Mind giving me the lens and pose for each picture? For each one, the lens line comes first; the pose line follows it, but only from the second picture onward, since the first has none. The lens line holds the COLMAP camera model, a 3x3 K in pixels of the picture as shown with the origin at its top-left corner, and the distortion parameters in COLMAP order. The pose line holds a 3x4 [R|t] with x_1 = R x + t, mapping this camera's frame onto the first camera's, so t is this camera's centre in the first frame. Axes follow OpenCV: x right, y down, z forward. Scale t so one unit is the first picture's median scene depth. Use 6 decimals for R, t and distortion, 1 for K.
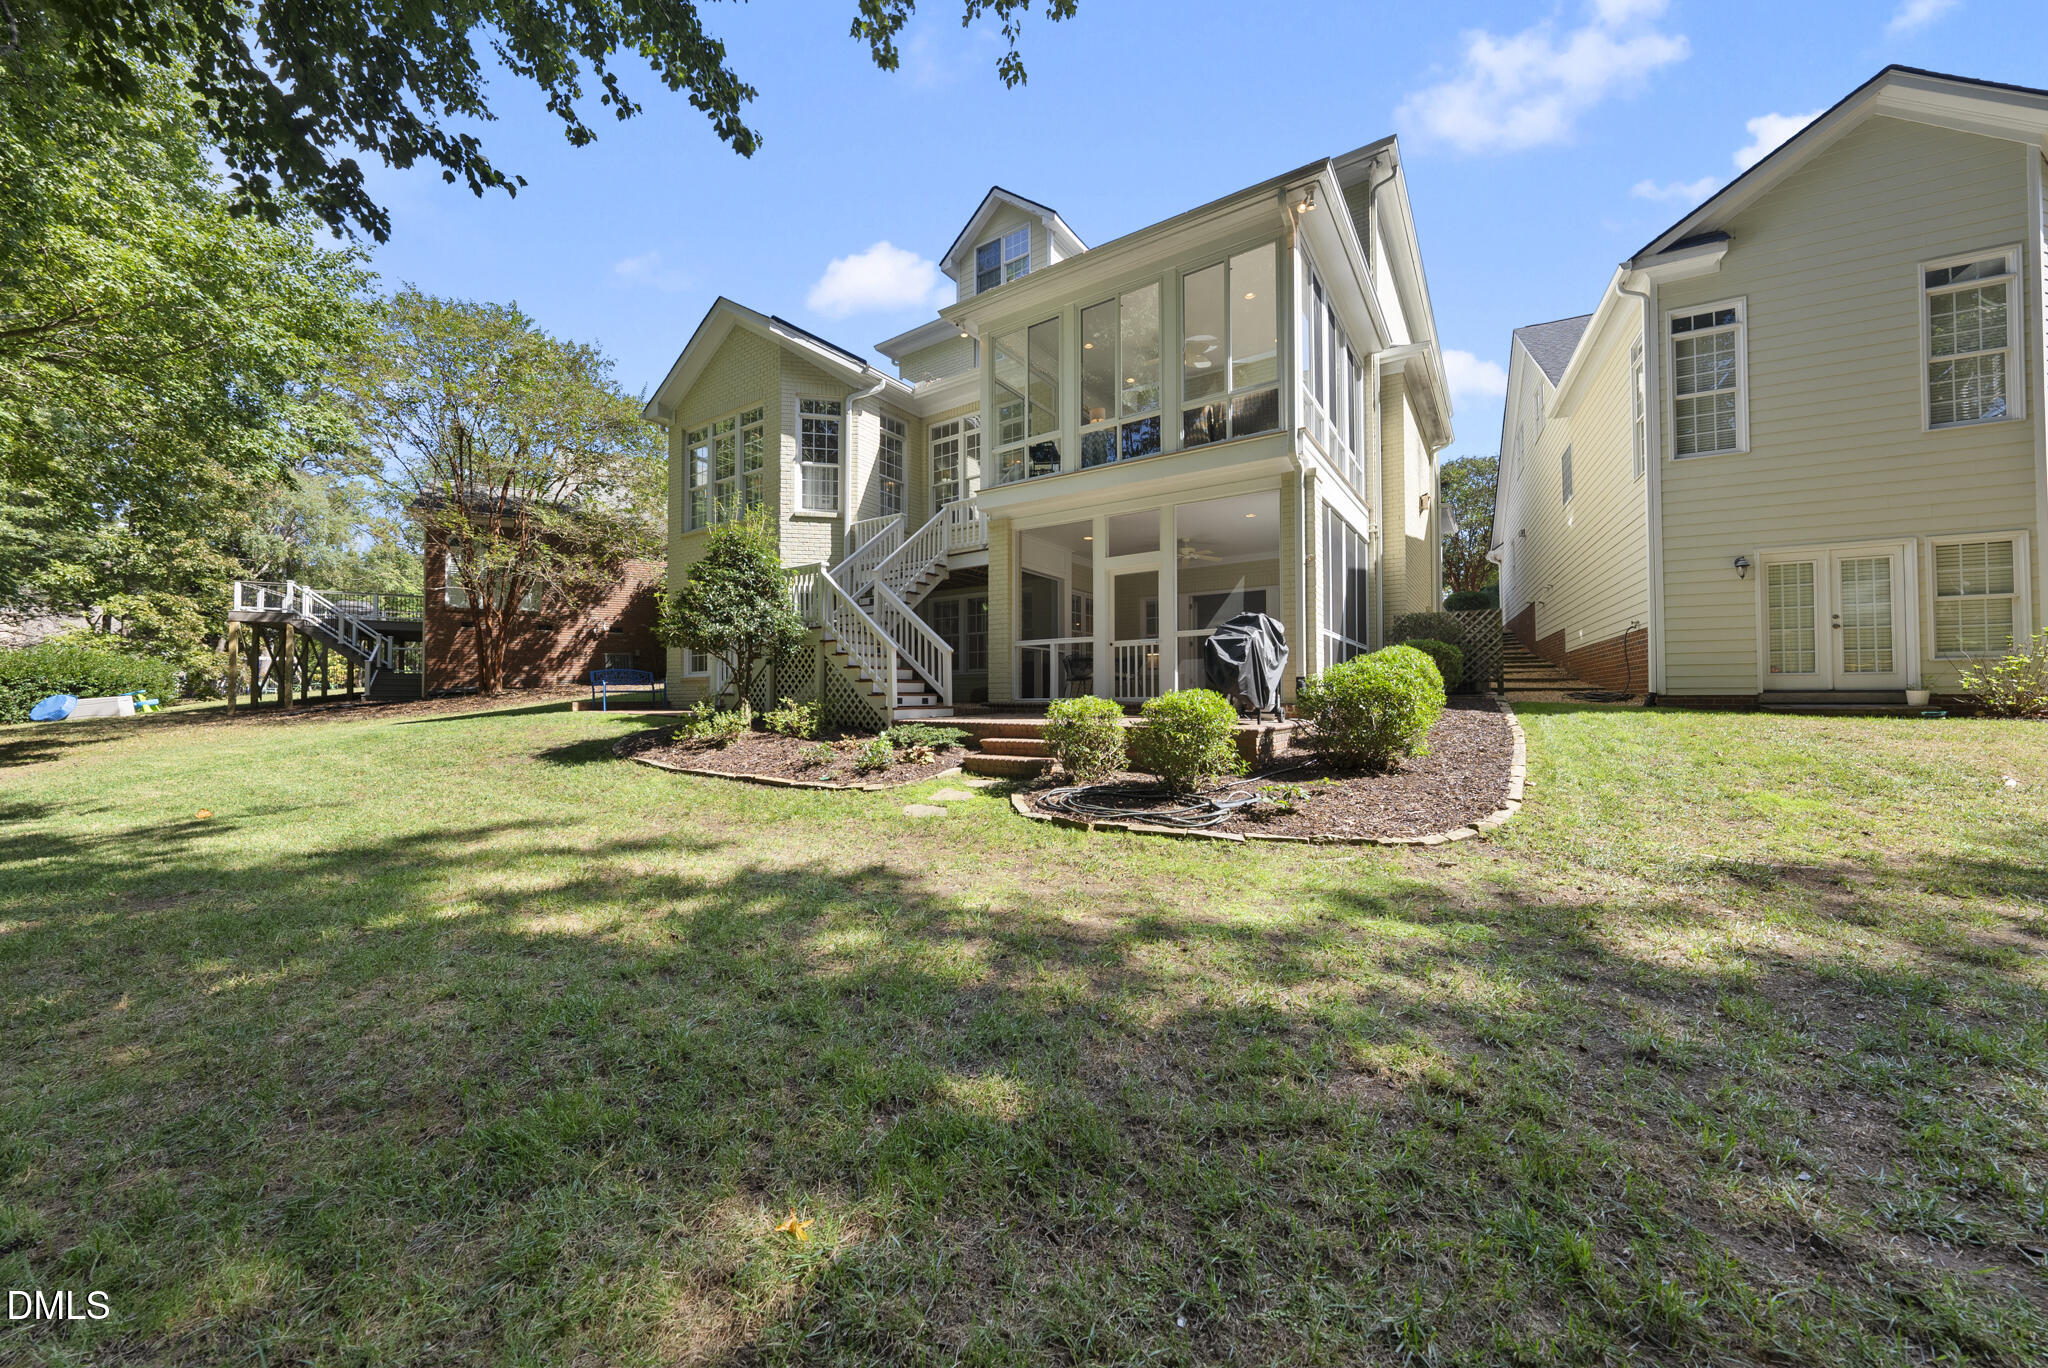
lens RADIAL K [[711.9, 0, 1024.0], [0, 711.9, 684.0], [0, 0, 1]] dist [-0.001848, -0.000183]
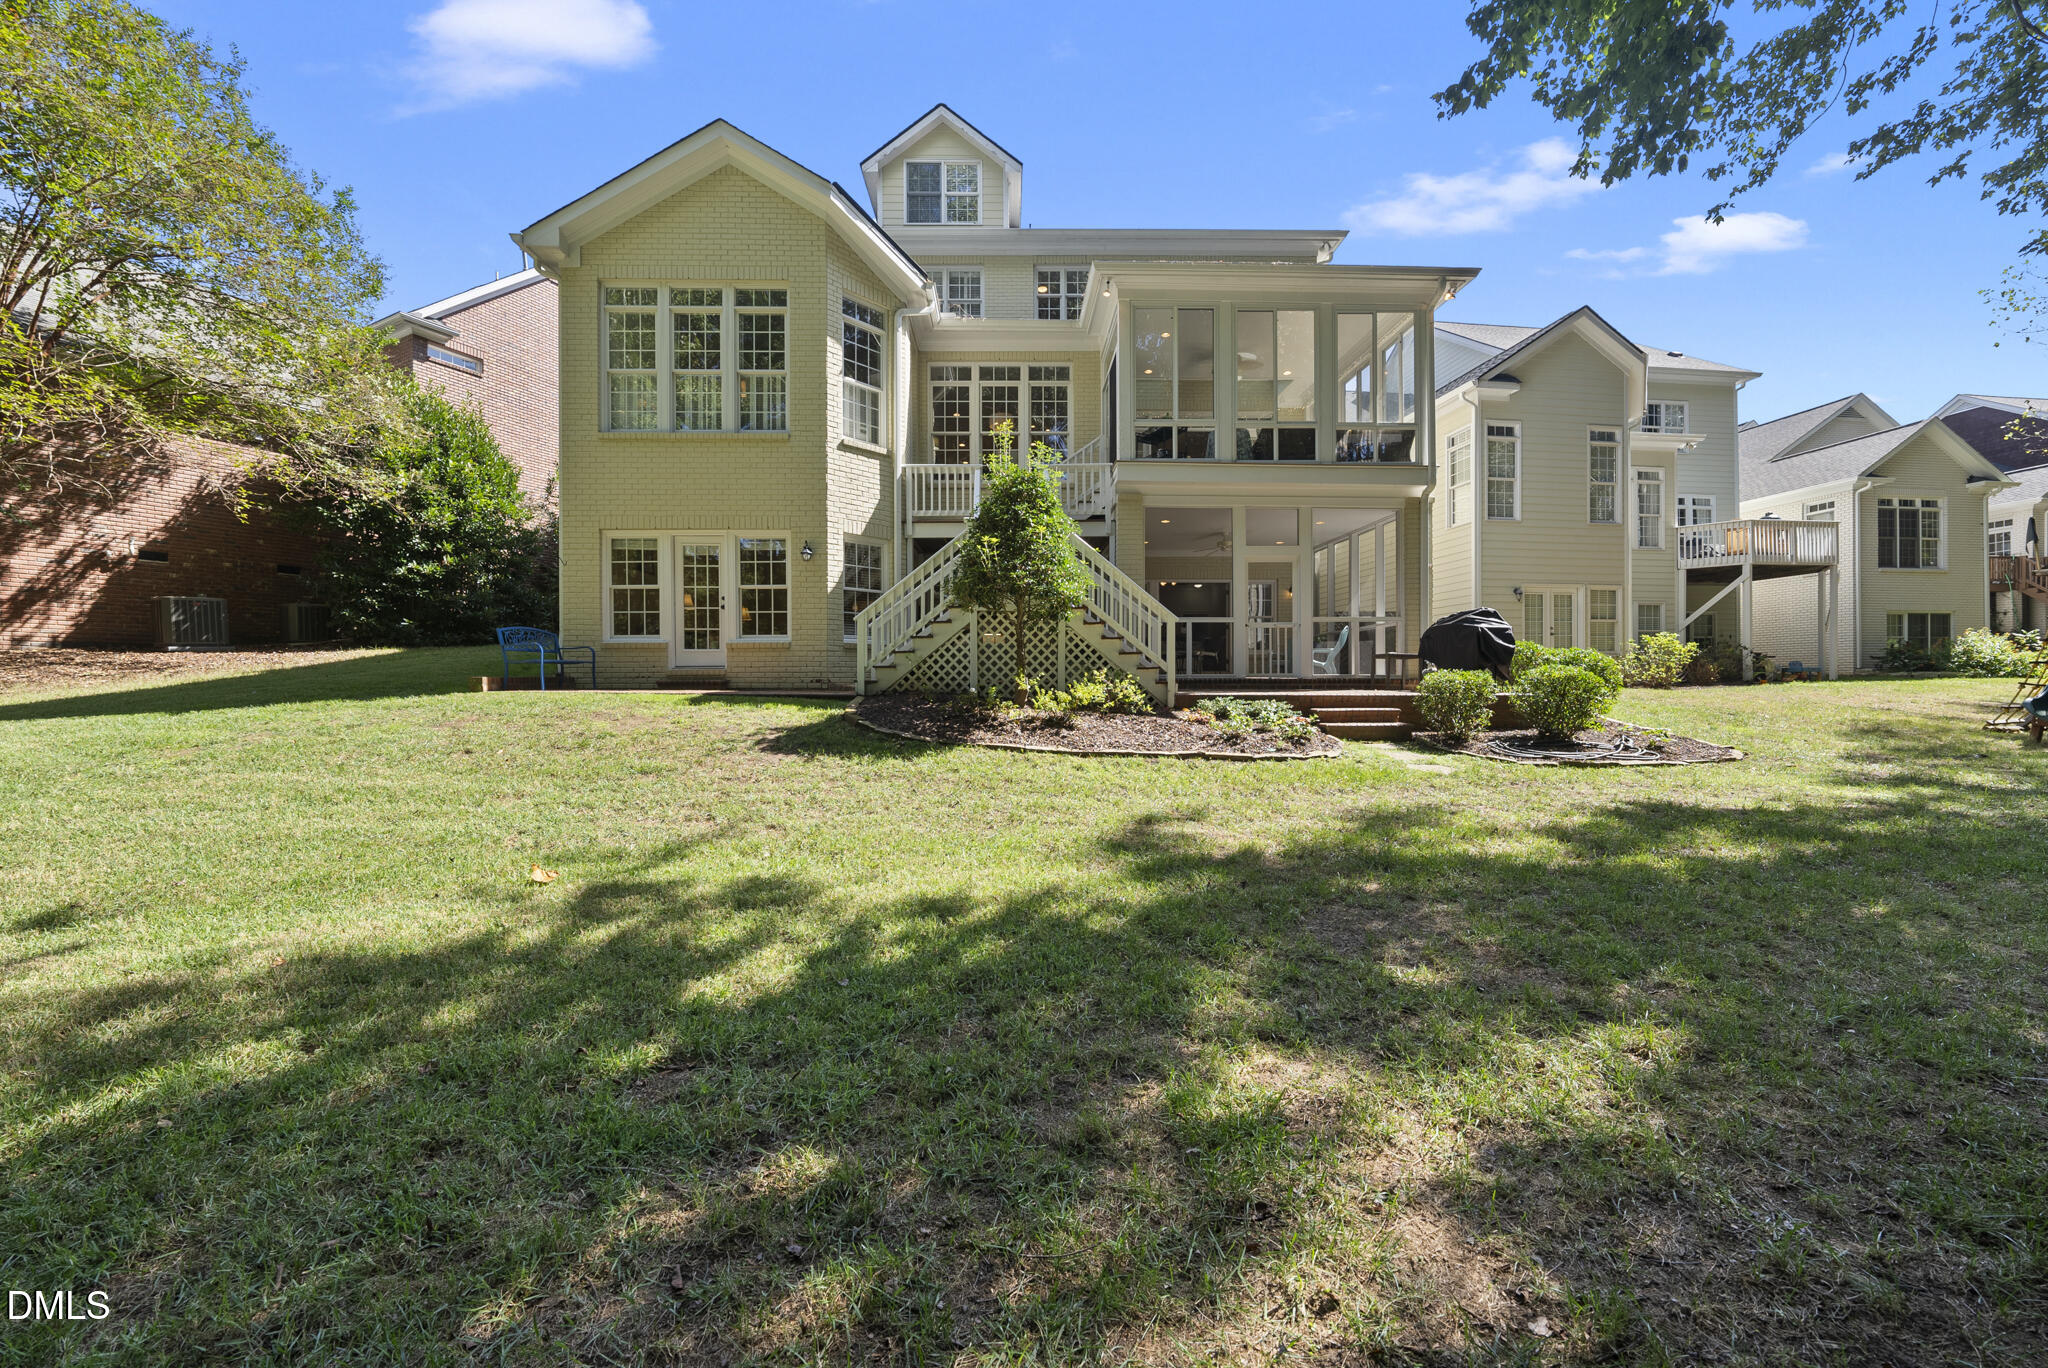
lens RADIAL K [[772.6, 0, 1024.0], [0, 772.6, 684.0], [0, 0, 1]] dist [-0.008012, -0.000049]
pose [[0.815889, -0.000620, 0.578208, -0.648954], [-0.011464, 0.999786, 0.017248, 0.013385], [-0.578095, -0.020701, 0.815707, 0.175932]]
